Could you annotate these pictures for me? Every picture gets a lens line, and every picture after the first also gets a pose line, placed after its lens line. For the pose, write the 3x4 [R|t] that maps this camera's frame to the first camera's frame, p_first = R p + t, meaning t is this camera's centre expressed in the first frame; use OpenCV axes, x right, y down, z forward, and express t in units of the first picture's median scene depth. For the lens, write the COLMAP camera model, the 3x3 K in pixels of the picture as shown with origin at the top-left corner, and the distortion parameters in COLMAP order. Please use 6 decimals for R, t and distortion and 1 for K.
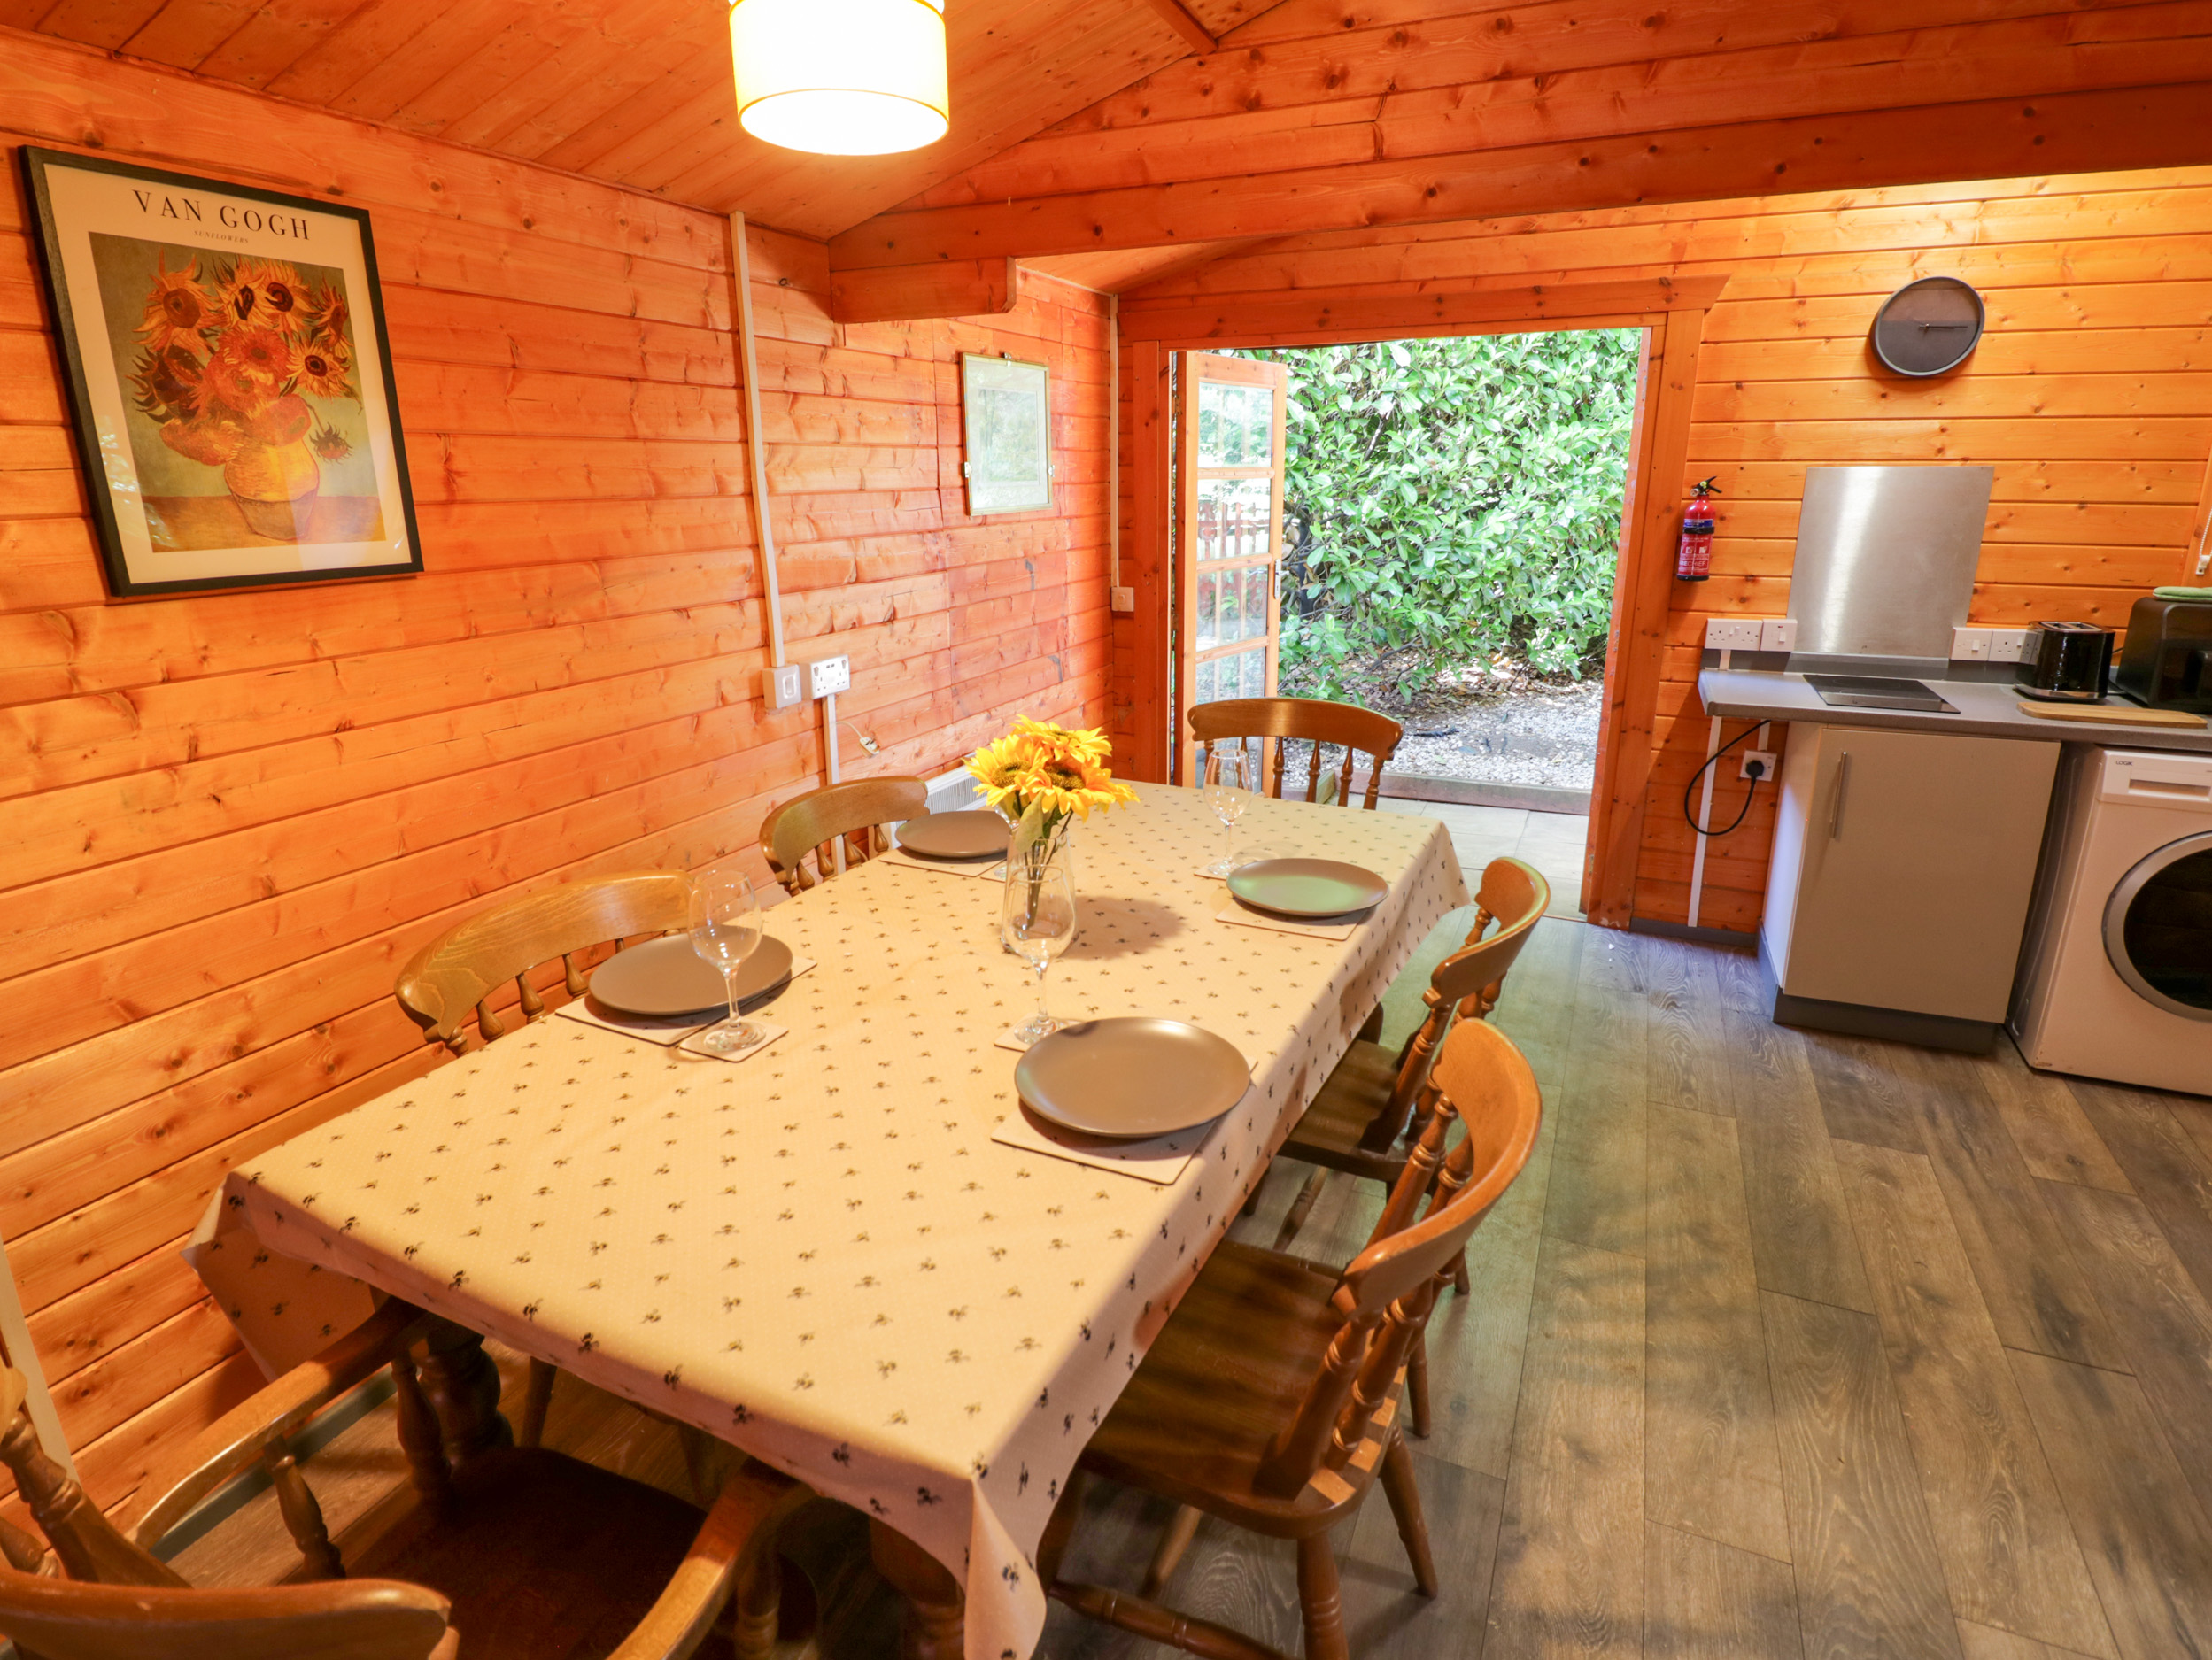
lens RADIAL K [[1158.8, 0, 1105.4], [0, 1158.8, 809.0], [0, 0, 1]] dist [0.003186, -0.015874]
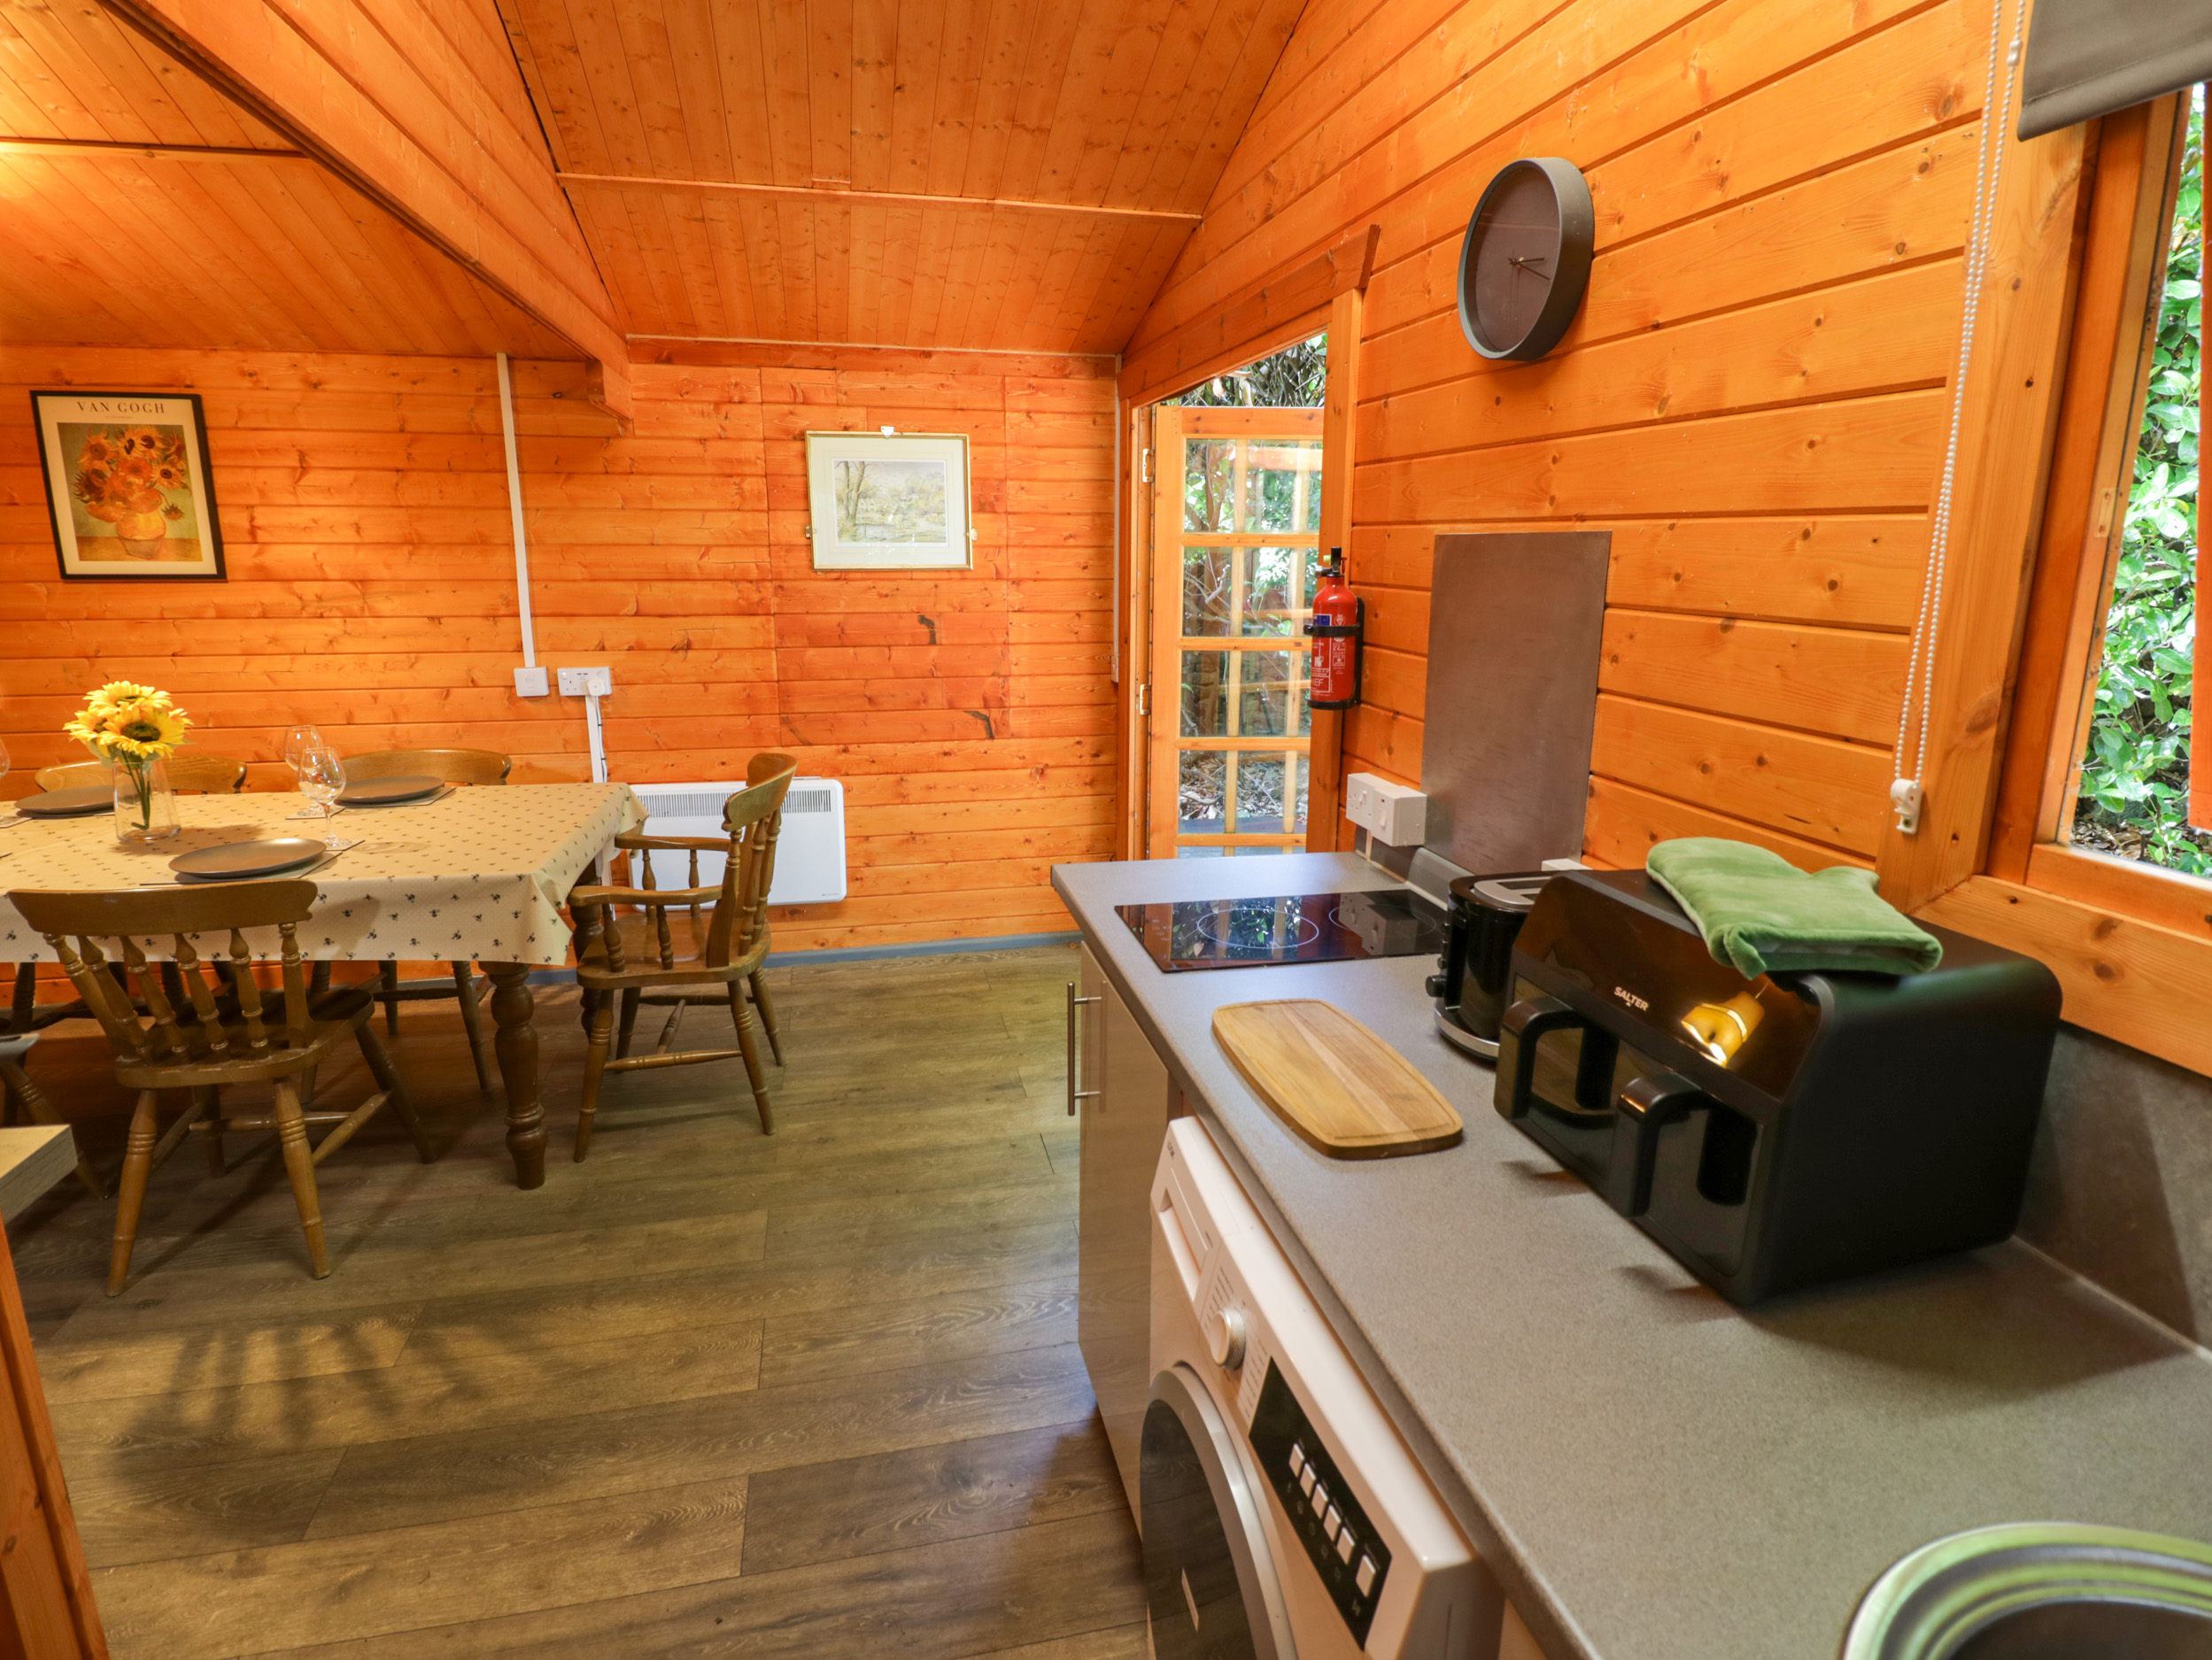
lens RADIAL K [[1150.0, 0, 1107.7], [0, 1150.0, 806.2], [0, 0, 1]] dist [0.002982, -0.015718]
pose [[0.603615, 0.189698, -0.774380, 1.126097], [-0.234194, 0.970620, 0.055220, -0.181429], [0.762104, 0.148023, 0.630307, 0.620968]]
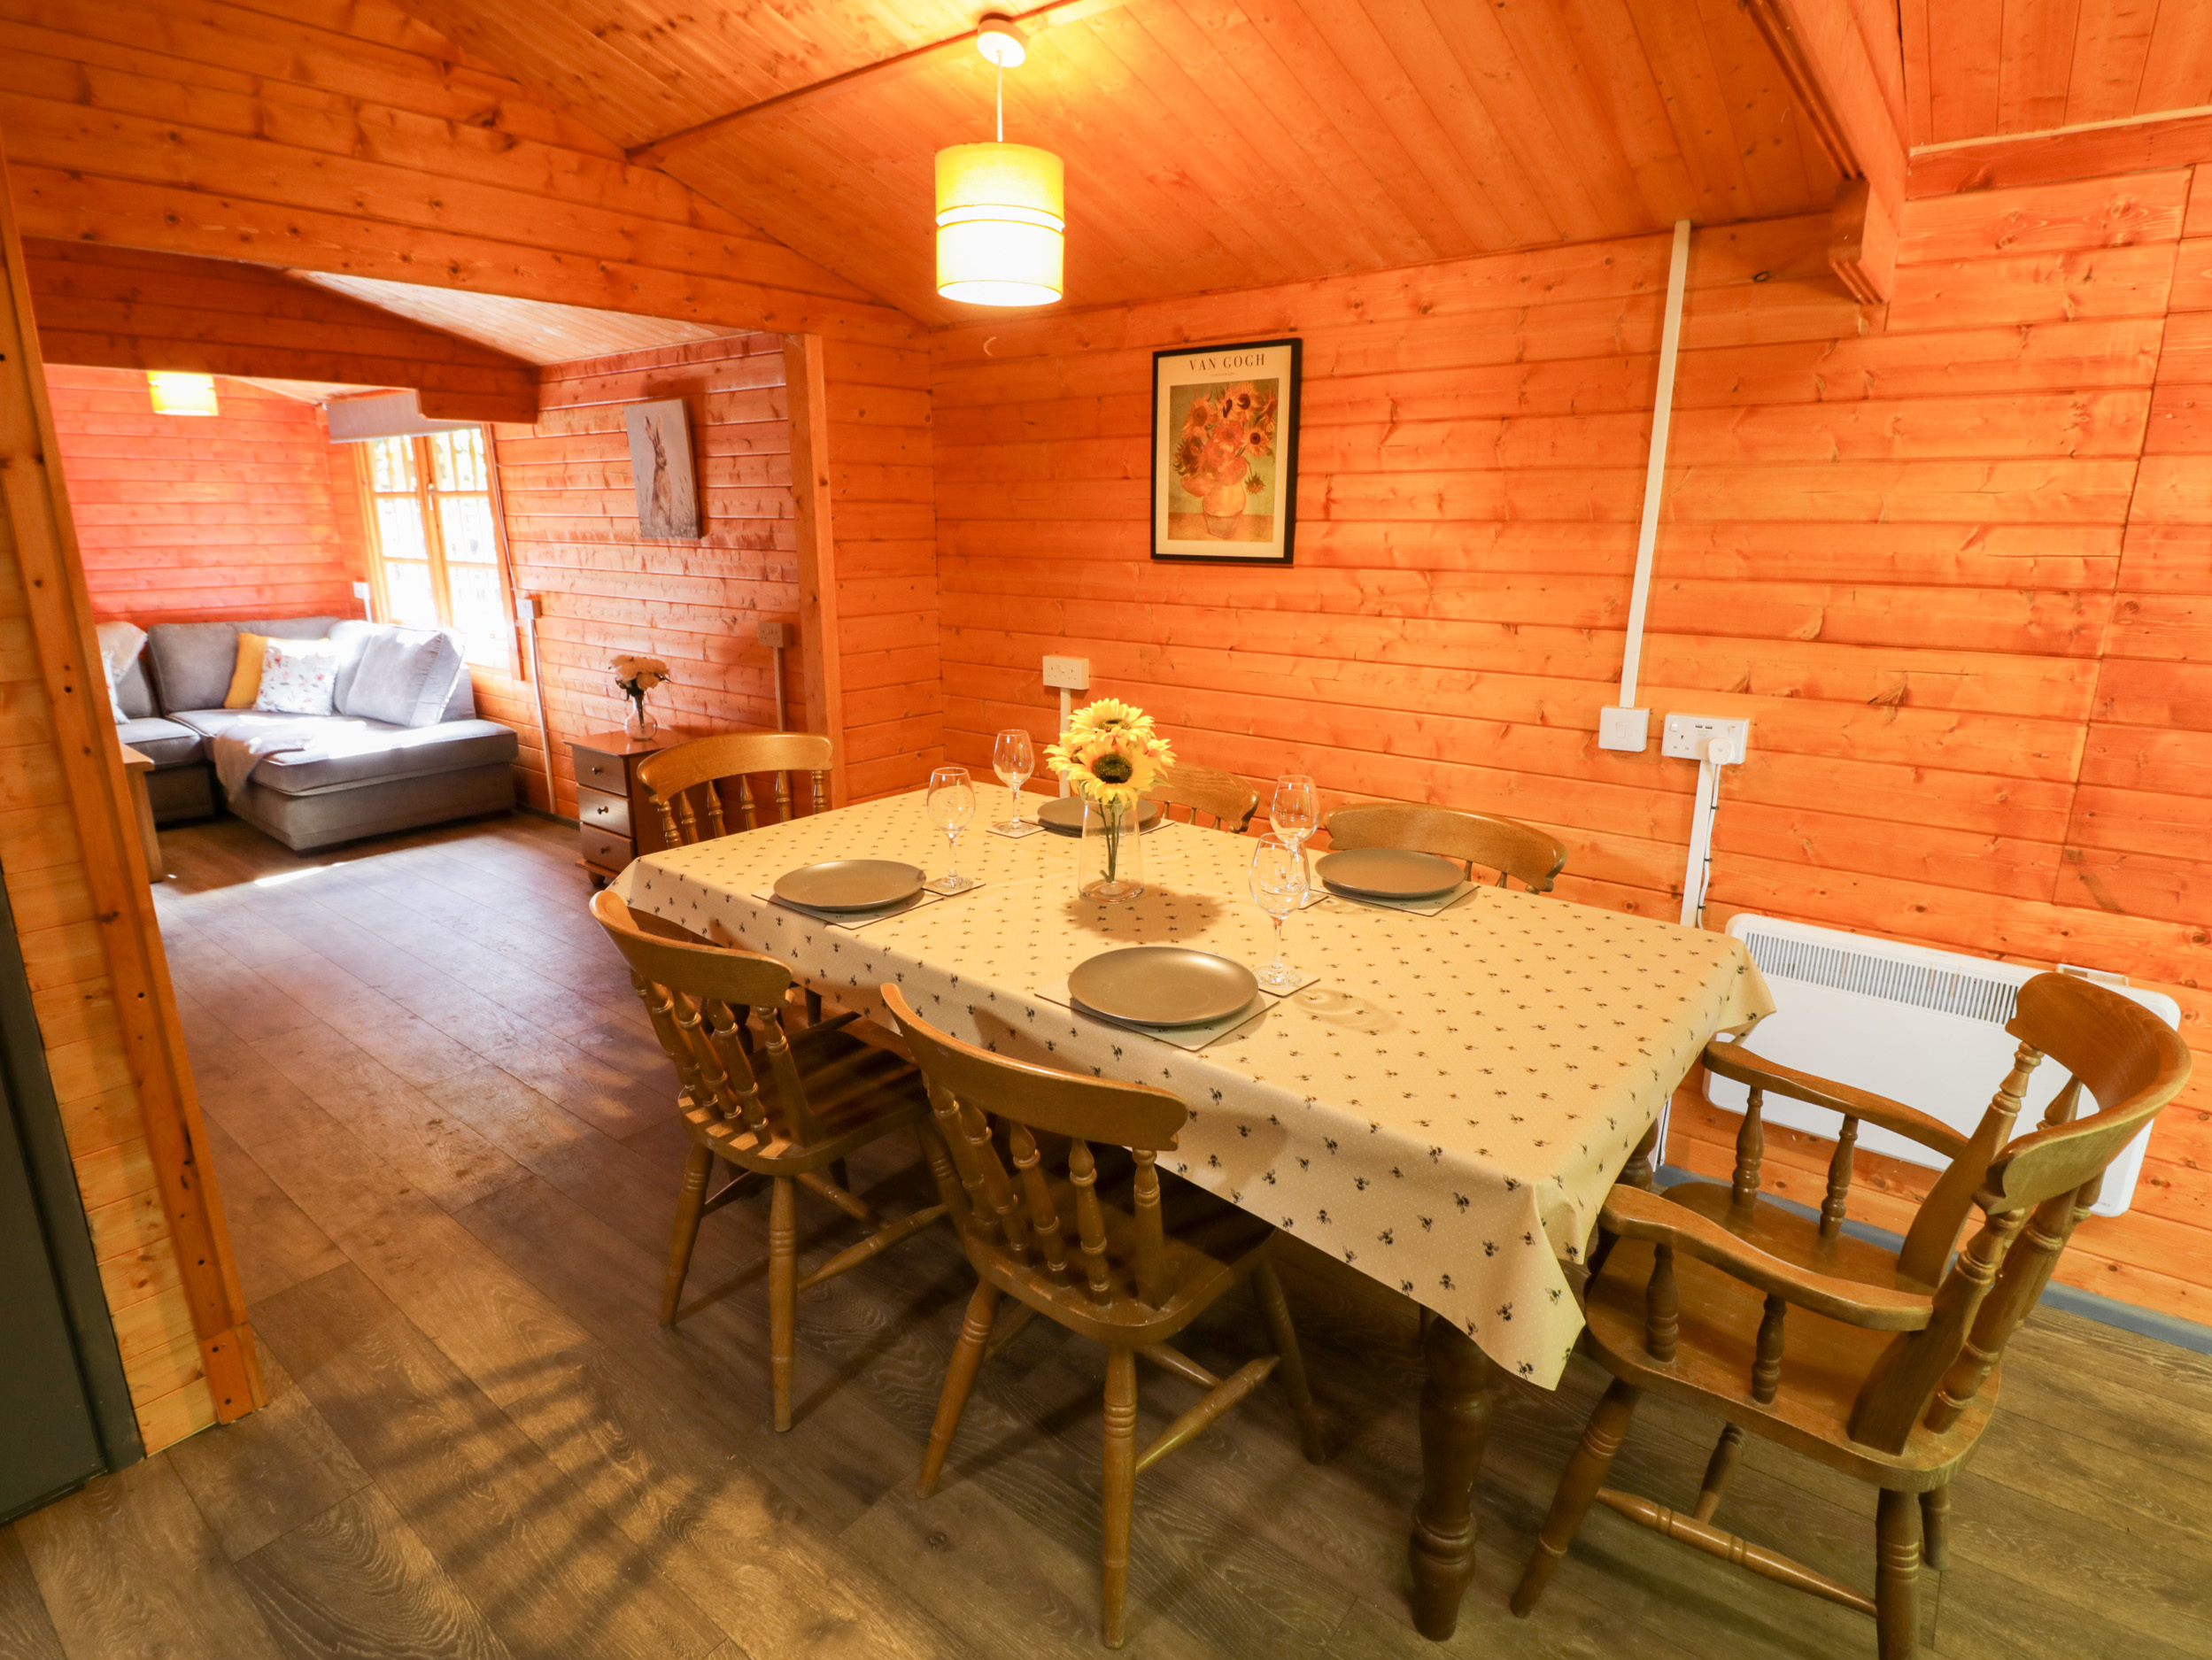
lens RADIAL K [[1150.0, 0, 1107.7], [0, 1150.0, 806.2], [0, 0, 1]] dist [0.002982, -0.015718]
pose [[-0.241684, 0.248779, -0.937922, 0.636479], [-0.265739, 0.912656, 0.310552, -0.205486], [0.933259, 0.324298, -0.154464, 0.710078]]
